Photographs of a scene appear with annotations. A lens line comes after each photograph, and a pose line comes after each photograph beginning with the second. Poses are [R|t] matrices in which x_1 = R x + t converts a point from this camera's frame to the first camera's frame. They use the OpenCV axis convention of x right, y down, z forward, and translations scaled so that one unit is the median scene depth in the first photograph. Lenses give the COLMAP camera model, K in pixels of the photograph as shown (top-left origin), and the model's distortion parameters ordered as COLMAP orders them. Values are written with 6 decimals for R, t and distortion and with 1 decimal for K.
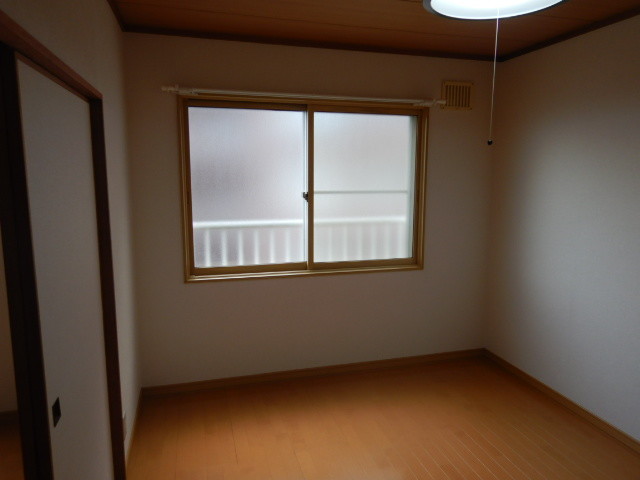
lens RADIAL K [[457.8, 0, 314.3], [0, 457.8, 239.9], [0, 0, 1]] dist [0.010117, -0.002068]
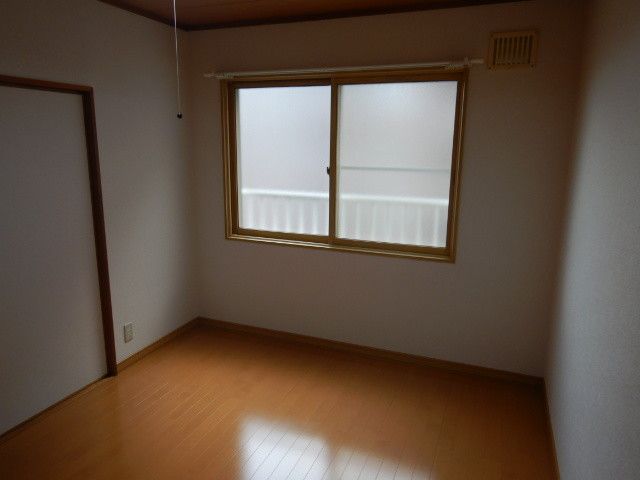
lens RADIAL K [[457.8, 0, 313.3], [0, 457.8, 241.1], [0, 0, 1]] dist [0.010117, -0.002068]
pose [[0.791876, 0.132507, -0.596133, 0.568570], [-0.100244, 0.991139, 0.087149, -0.025957], [0.602398, -0.009253, 0.798142, 0.170168]]
